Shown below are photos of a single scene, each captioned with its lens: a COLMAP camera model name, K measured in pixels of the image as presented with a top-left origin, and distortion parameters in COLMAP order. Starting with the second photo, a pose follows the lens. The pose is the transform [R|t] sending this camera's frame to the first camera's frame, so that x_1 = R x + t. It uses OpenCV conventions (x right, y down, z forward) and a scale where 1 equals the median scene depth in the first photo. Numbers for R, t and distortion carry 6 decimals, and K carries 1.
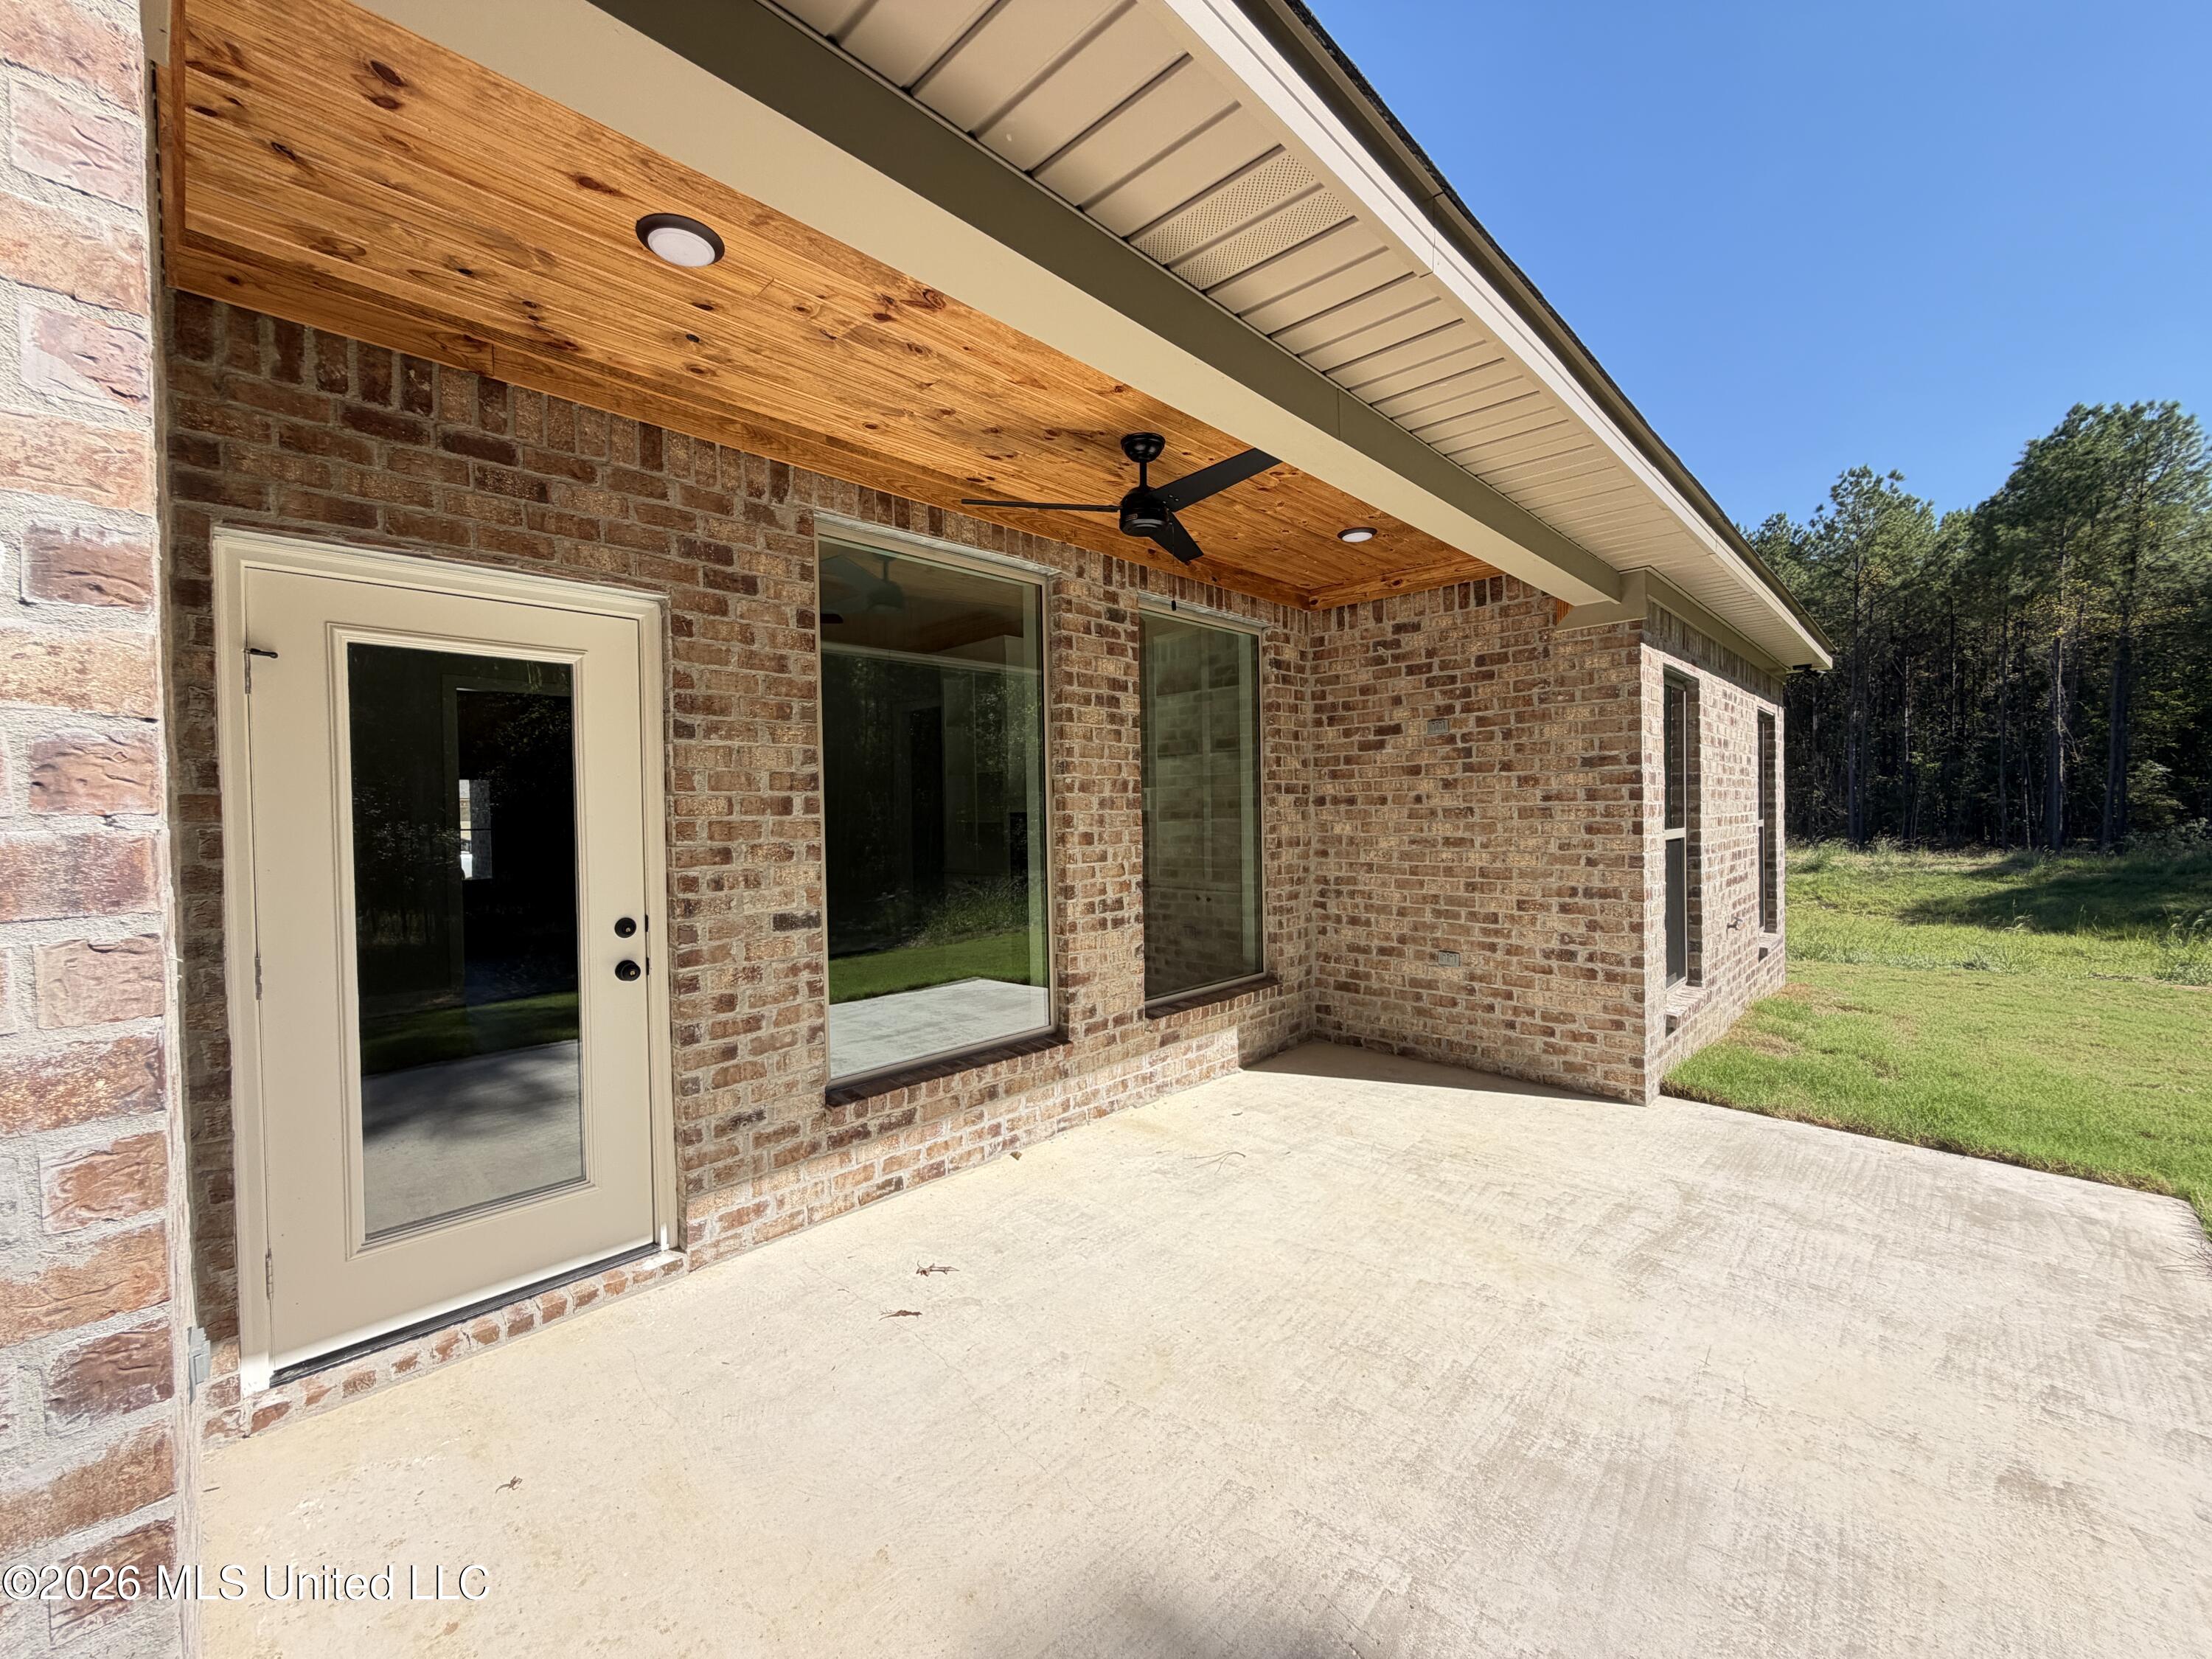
lens RADIAL K [[880.9, 0, 1097.5], [0, 880.9, 827.0], [0, 0, 1]] dist [-0.000613, 0.000317]
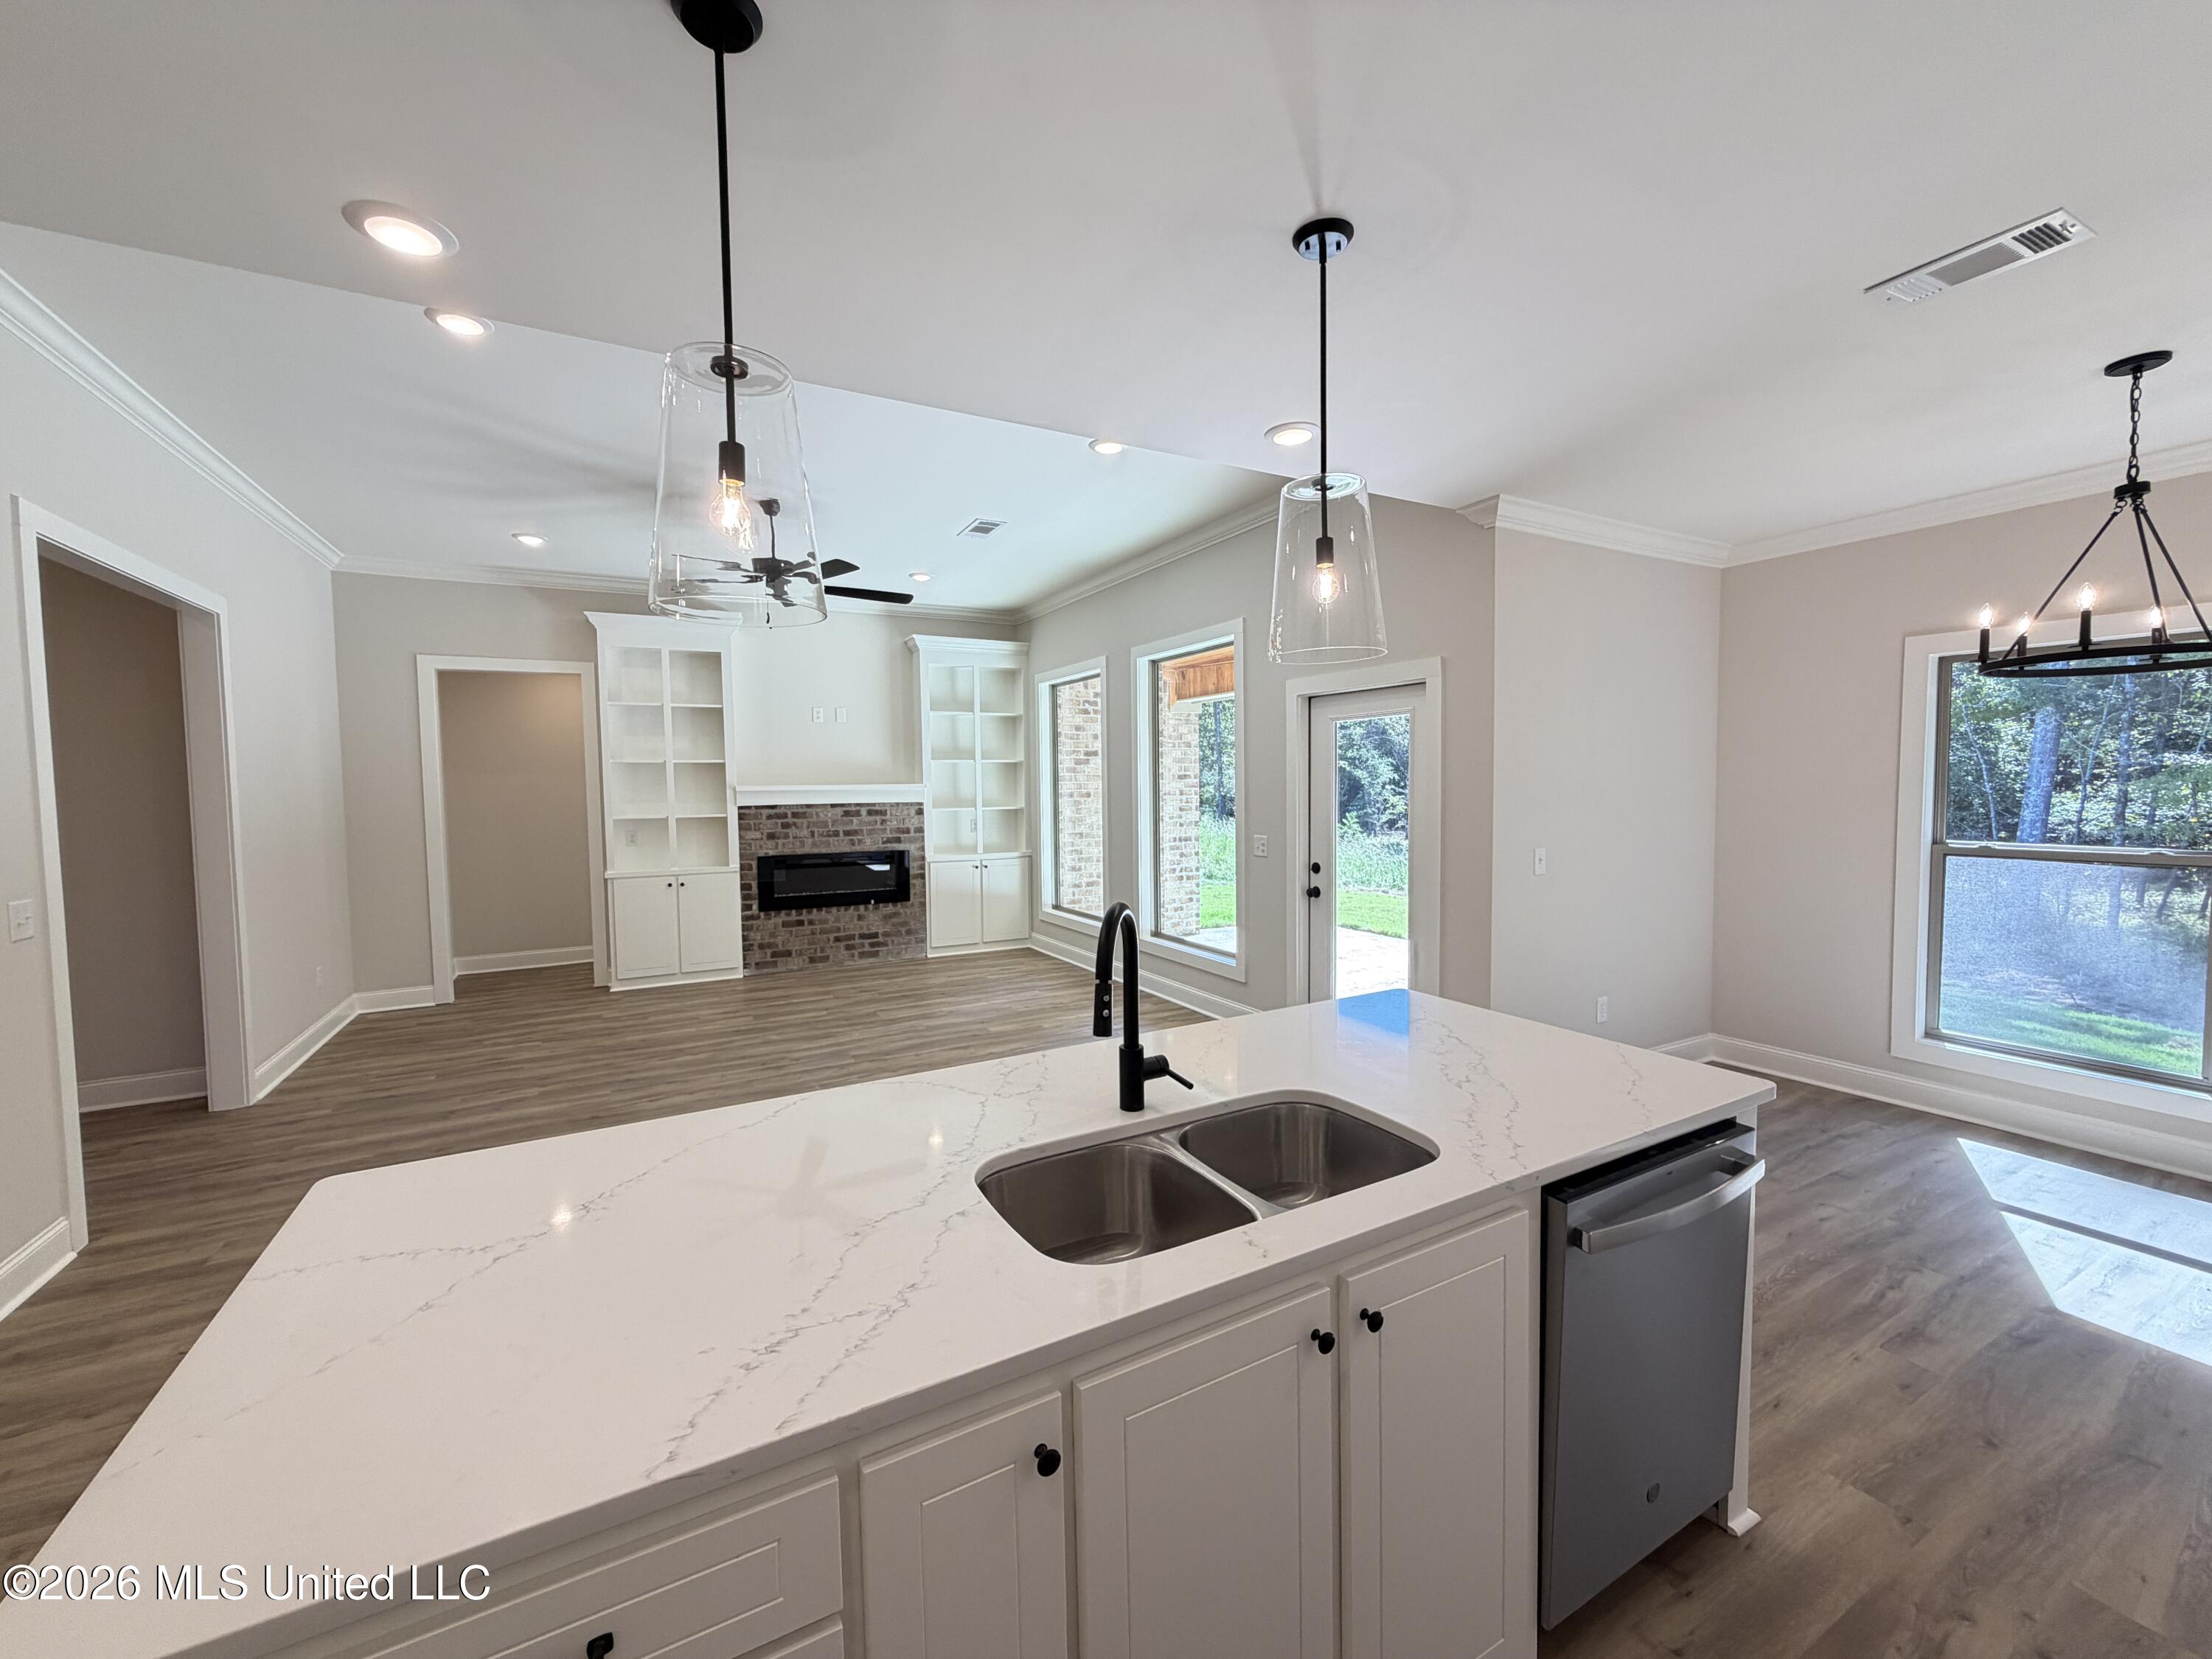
lens RADIAL K [[880.9, 0, 1098.4], [0, 880.9, 828.3], [0, 0, 1]] dist [-0.000613, 0.000317]
pose [[0.298067, -0.035724, 0.953876, -1.538799], [0.022745, 0.999281, 0.030317, -0.020354], [-0.954274, 0.012660, 0.298665, 0.574383]]
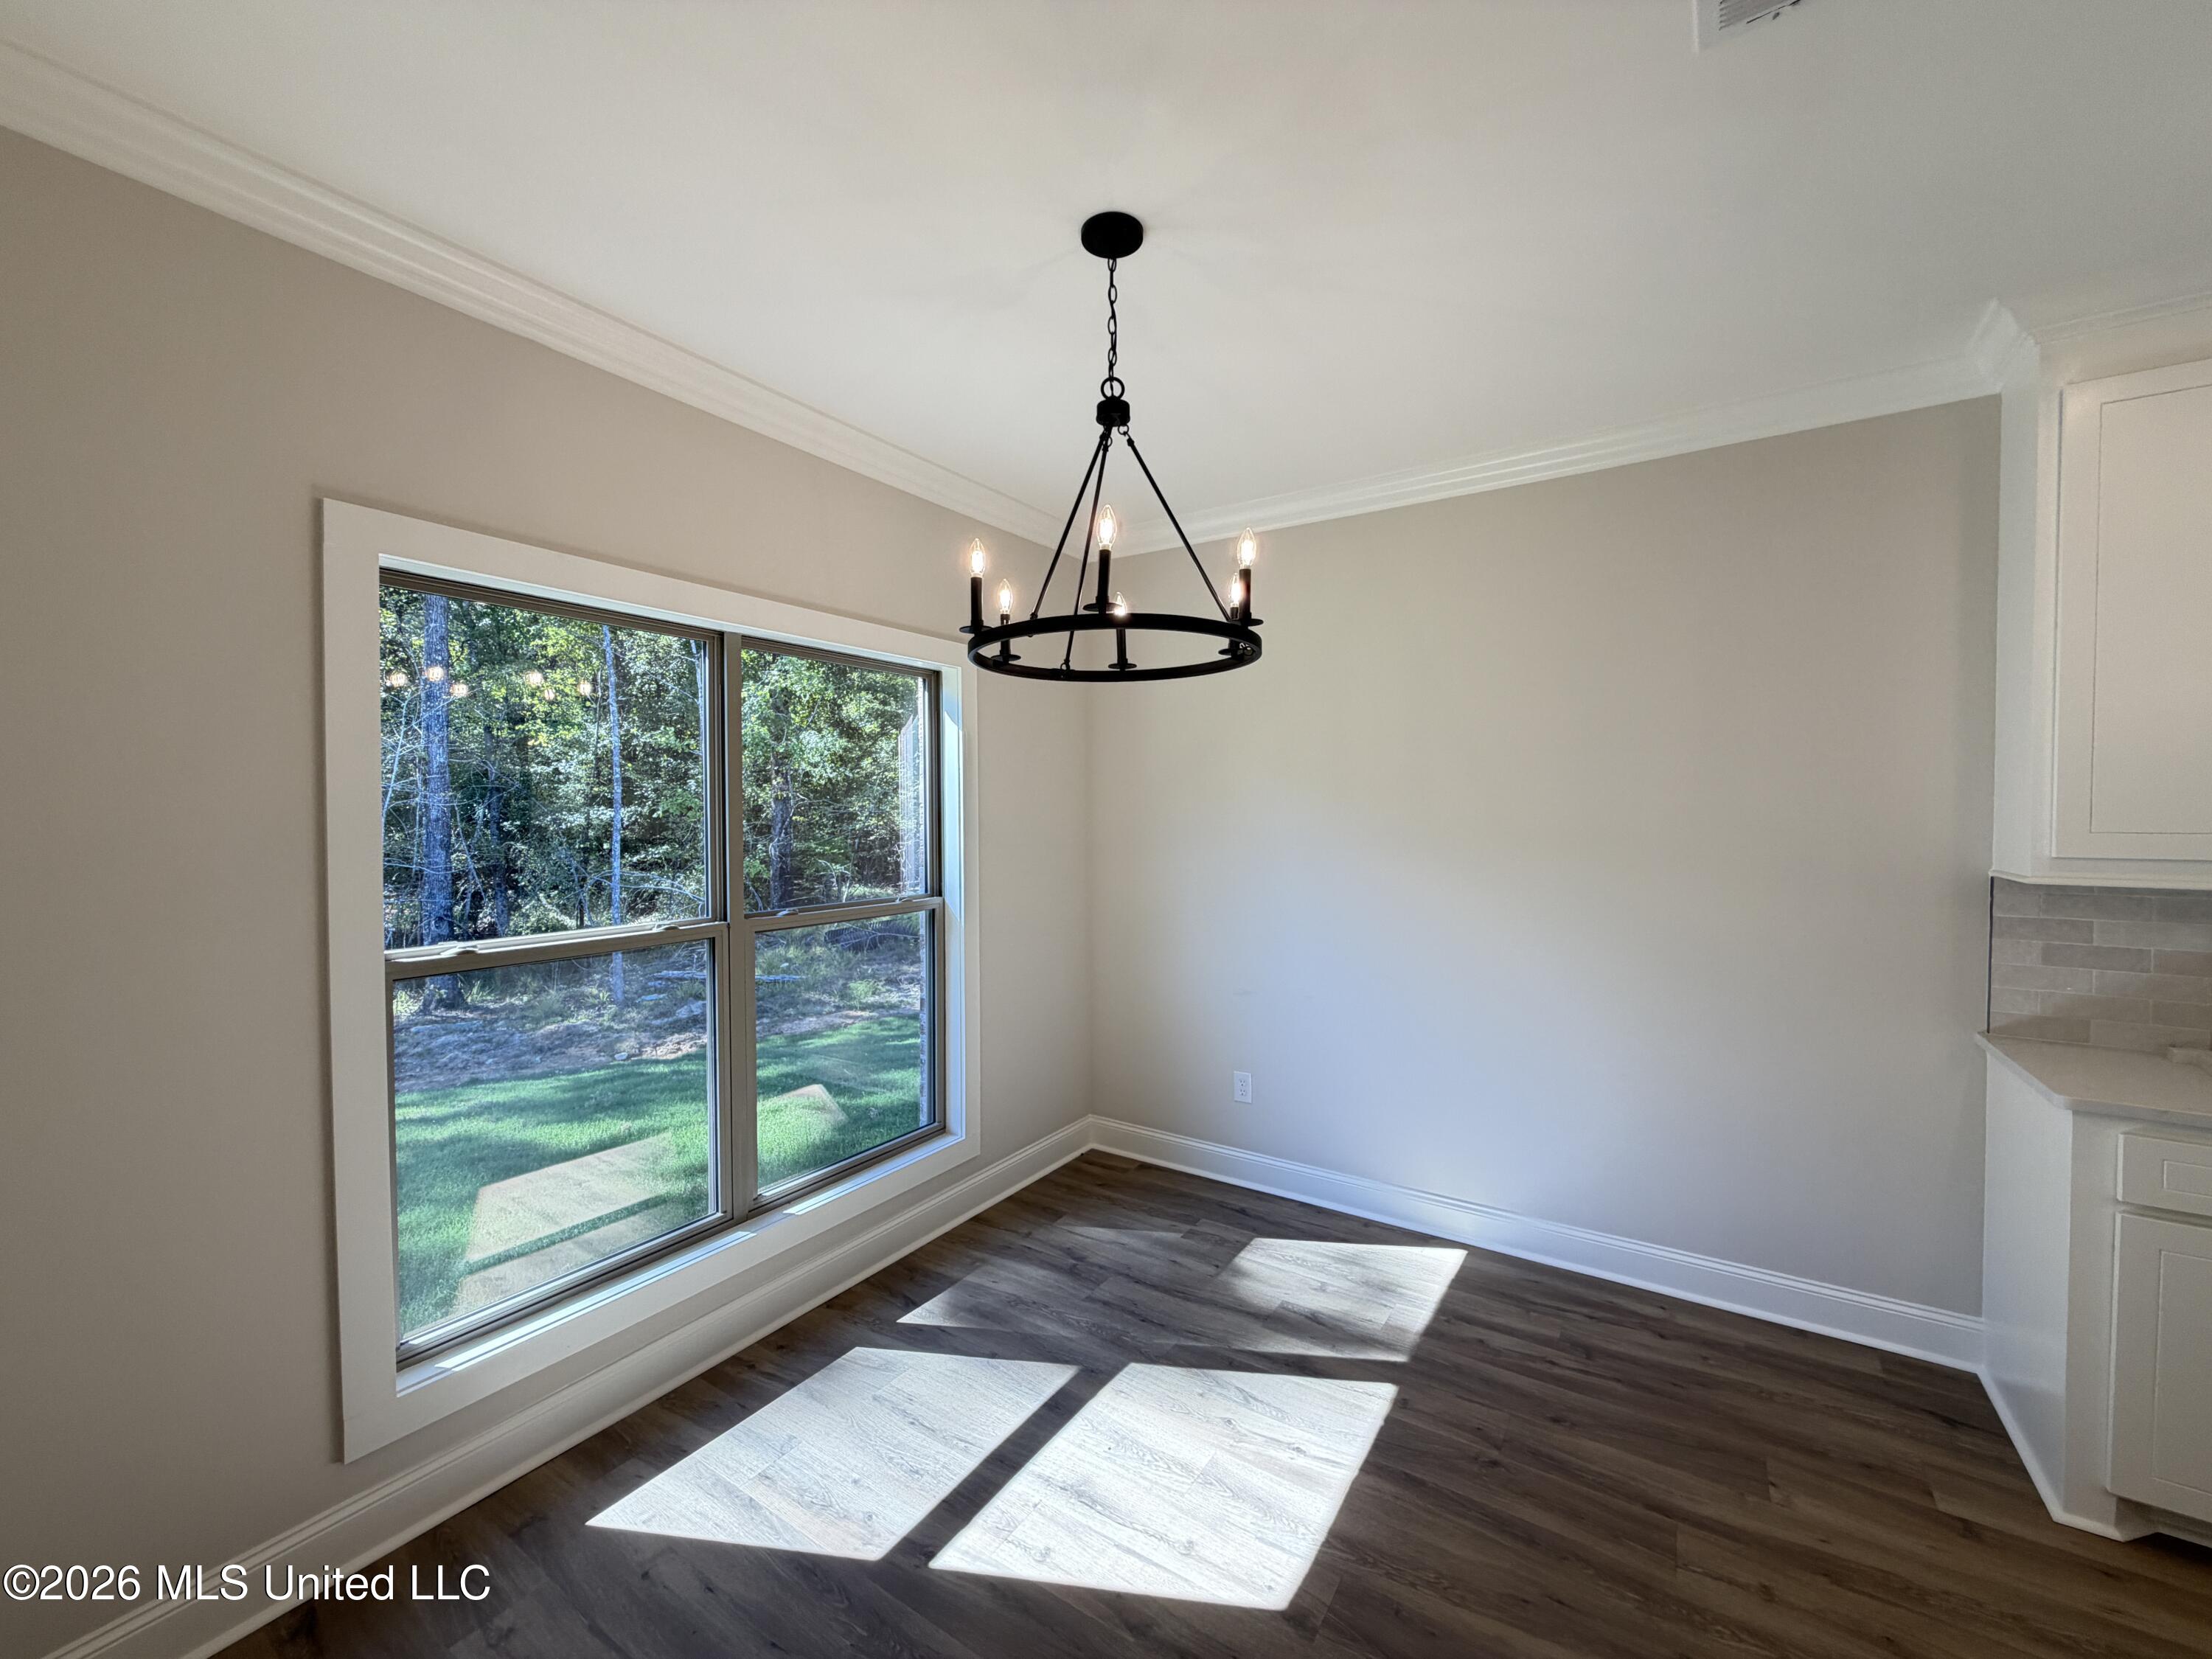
lens RADIAL K [[880.9, 0, 1099.9], [0, 880.9, 826.3], [0, 0, 1]] dist [-0.000613, 0.000317]
pose [[-0.983482, 0.023143, -0.179519, -0.656053], [0.016882, 0.999197, 0.036325, -0.032709], [0.180215, 0.032694, -0.983084, 0.503145]]
